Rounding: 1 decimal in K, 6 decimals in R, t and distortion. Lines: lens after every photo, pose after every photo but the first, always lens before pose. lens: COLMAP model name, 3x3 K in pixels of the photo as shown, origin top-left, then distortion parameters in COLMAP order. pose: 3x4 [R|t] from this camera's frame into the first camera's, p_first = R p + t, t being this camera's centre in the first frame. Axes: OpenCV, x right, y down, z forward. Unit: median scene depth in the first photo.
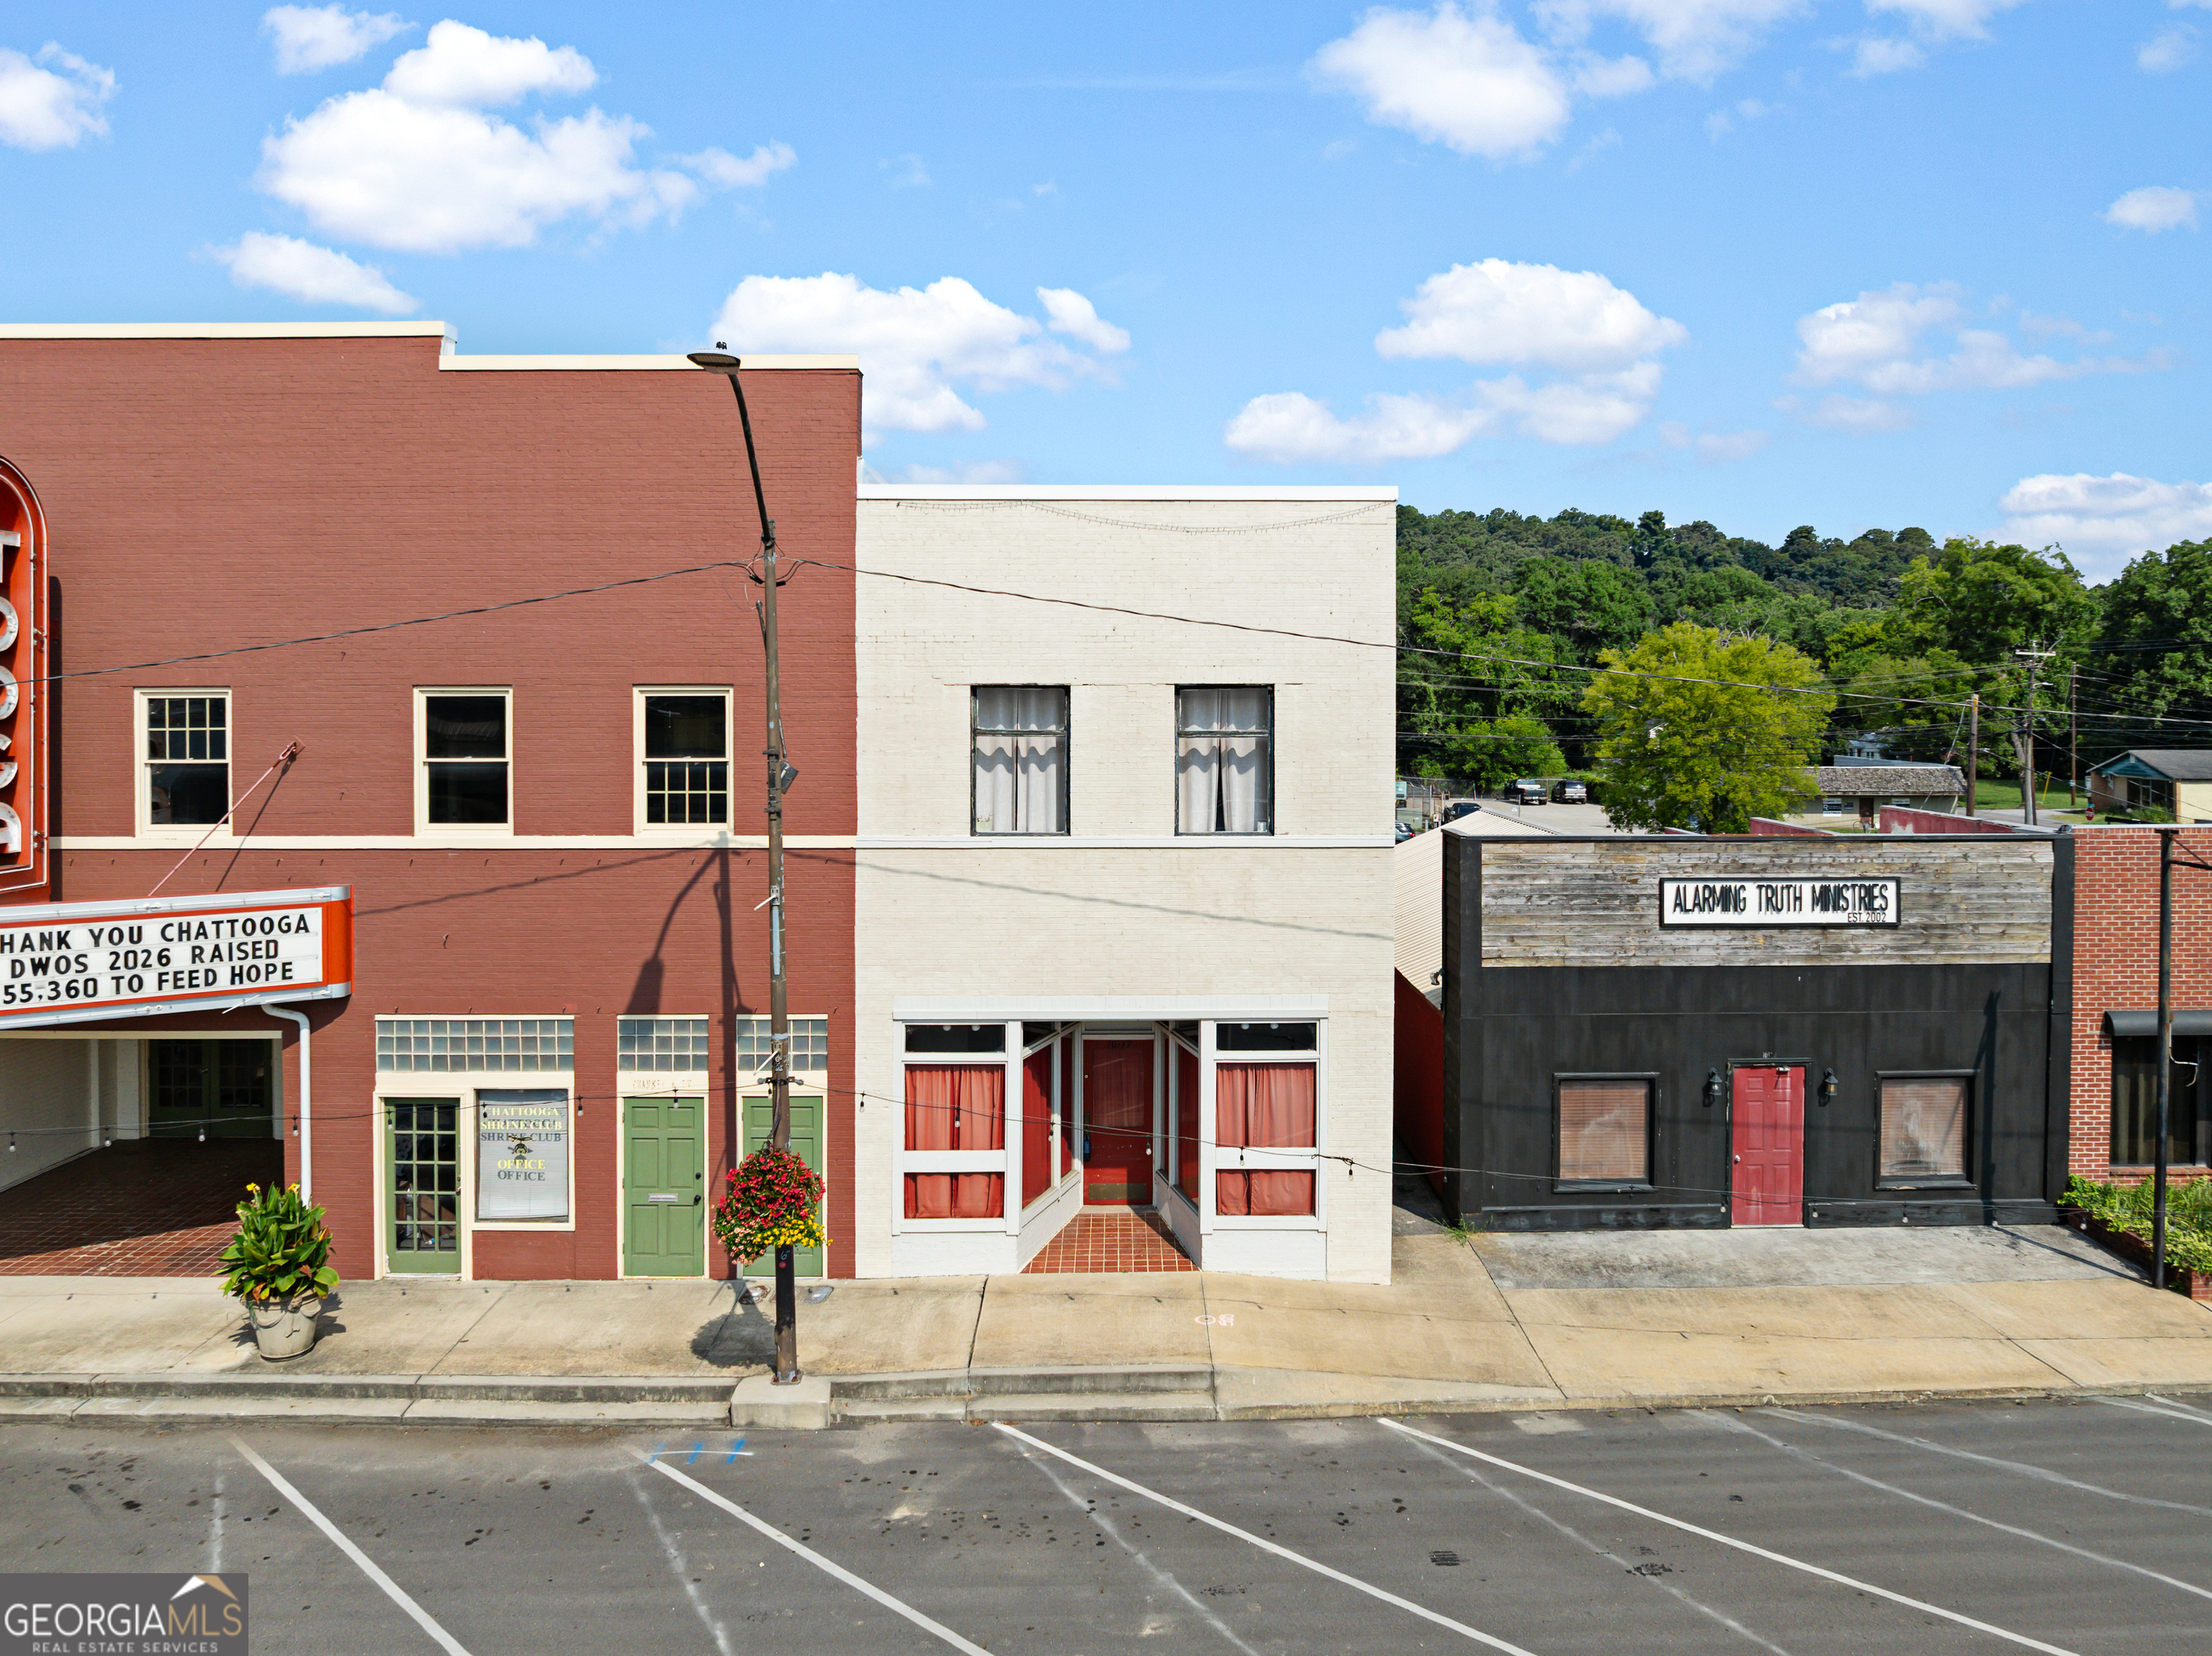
lens RADIAL K [[1547.3, 0, 1166.2], [0, 1547.3, 713.6], [0, 0, 1]] dist [-0.031888, -0.004142]
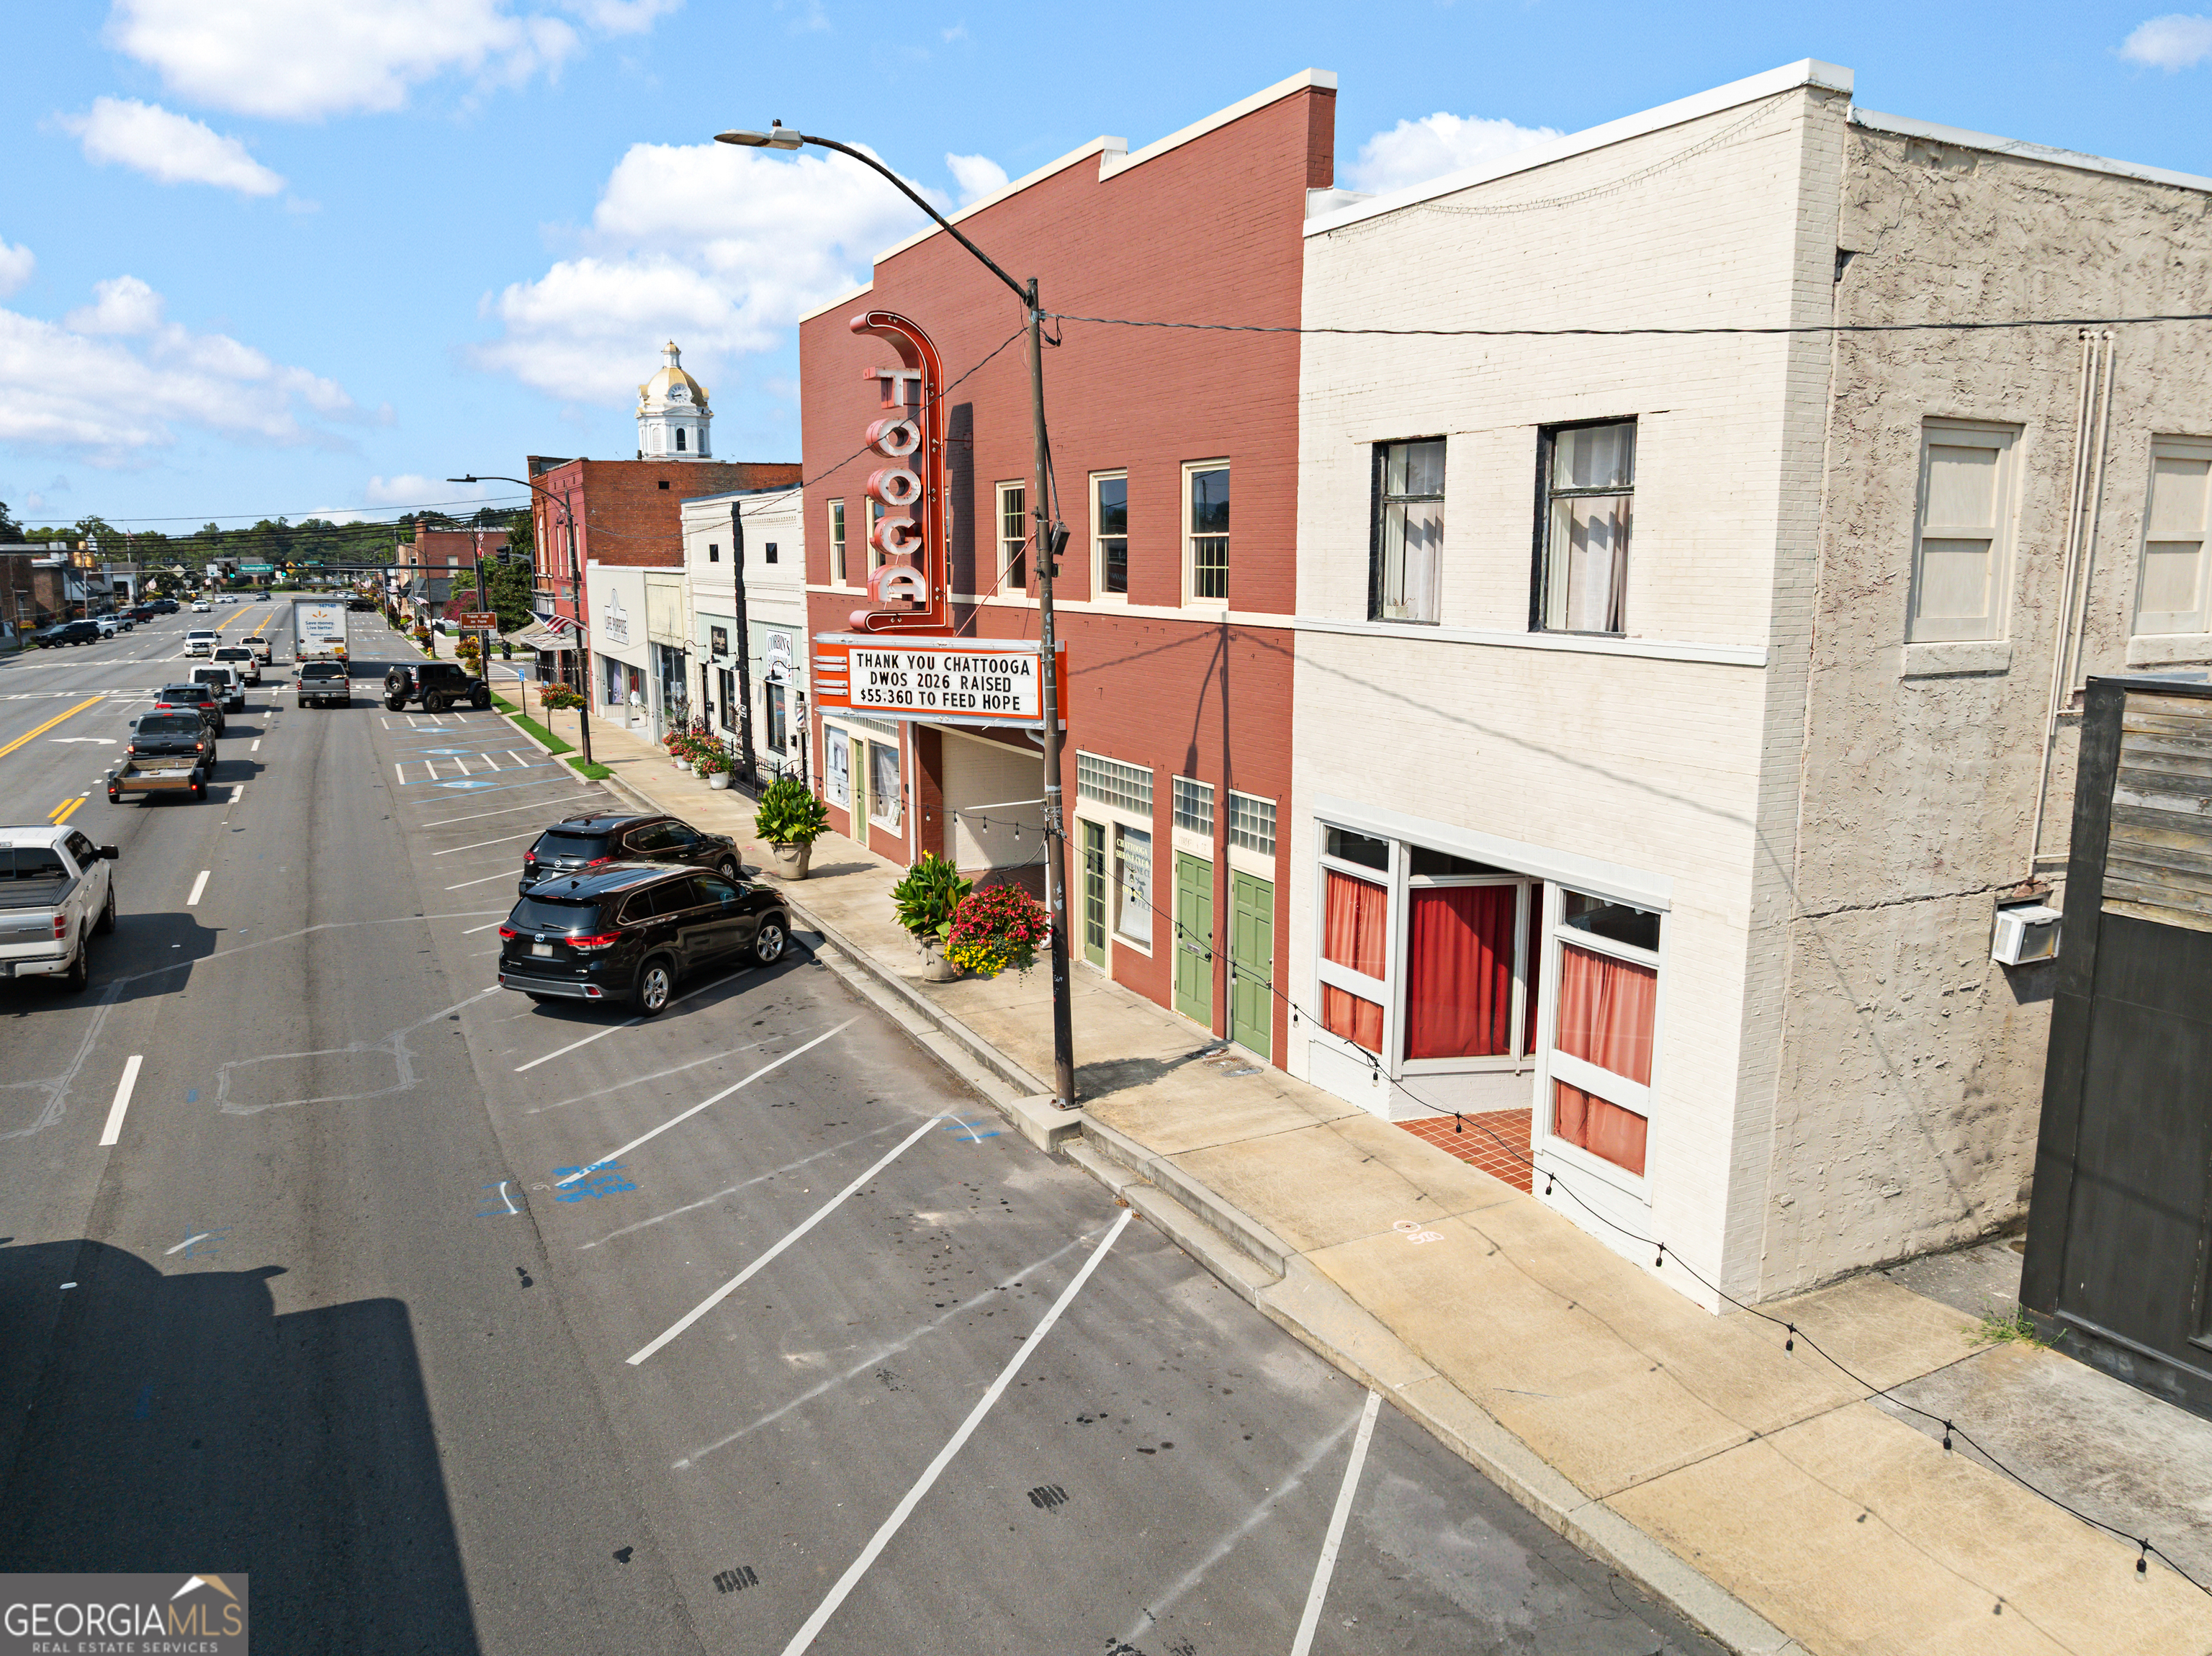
lens RADIAL K [[1547.3, 0, 1146.7], [0, 1547.3, 832.4], [0, 0, 1]] dist [-0.031888, -0.004142]
pose [[0.449701, 0.160731, -0.878598, 0.600744], [-0.007584, 0.984327, 0.176192, 0.044167], [0.893147, -0.072570, 0.443872, 0.495582]]
